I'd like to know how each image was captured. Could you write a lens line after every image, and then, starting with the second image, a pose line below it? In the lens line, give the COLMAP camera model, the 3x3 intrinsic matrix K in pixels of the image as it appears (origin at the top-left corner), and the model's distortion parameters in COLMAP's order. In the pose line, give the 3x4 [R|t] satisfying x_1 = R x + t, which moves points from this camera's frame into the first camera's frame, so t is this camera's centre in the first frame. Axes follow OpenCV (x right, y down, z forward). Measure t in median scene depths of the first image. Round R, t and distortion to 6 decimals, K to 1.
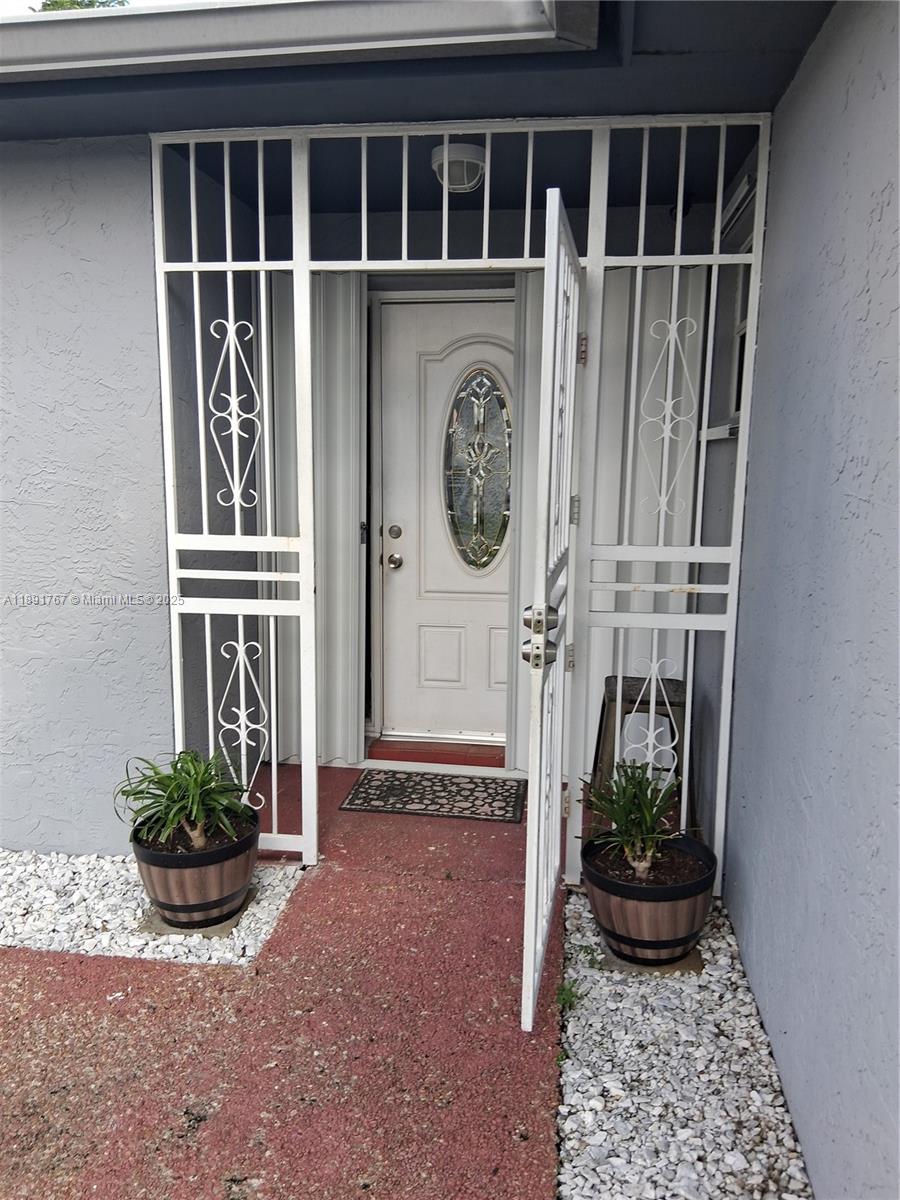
lens RADIAL K [[907.3, 0, 450.0], [0, 907.3, 600.0], [0, 0, 1]] dist [0.095759, -0.000918]
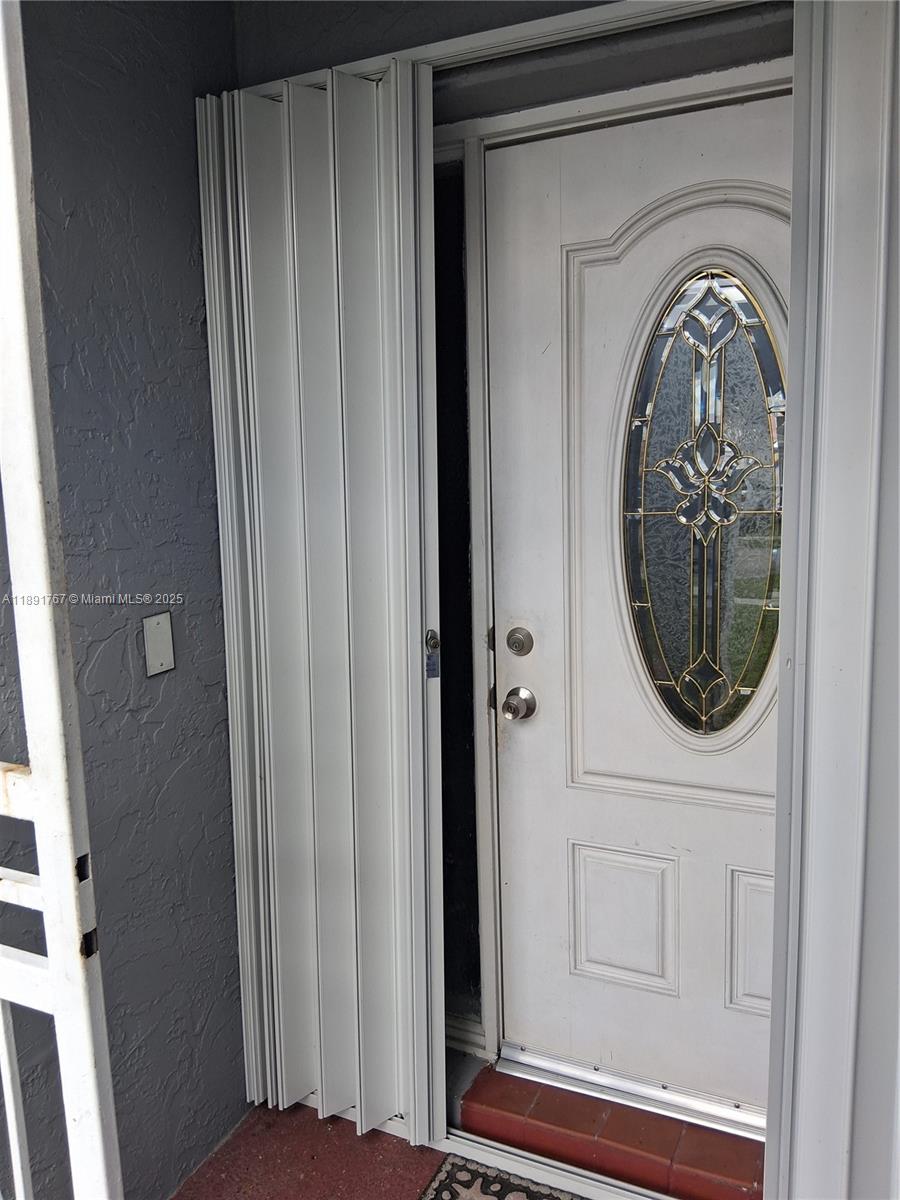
lens RADIAL K [[919.9, 0, 480.0], [0, 919.9, 600.9], [0, 0, 1]] dist [0.102487, -0.209328]
pose [[0.966316, 0.008051, -0.257231, 0.041683], [-0.015183, 0.999553, -0.025752, -0.084348], [0.256909, 0.028790, 0.966007, 0.543532]]
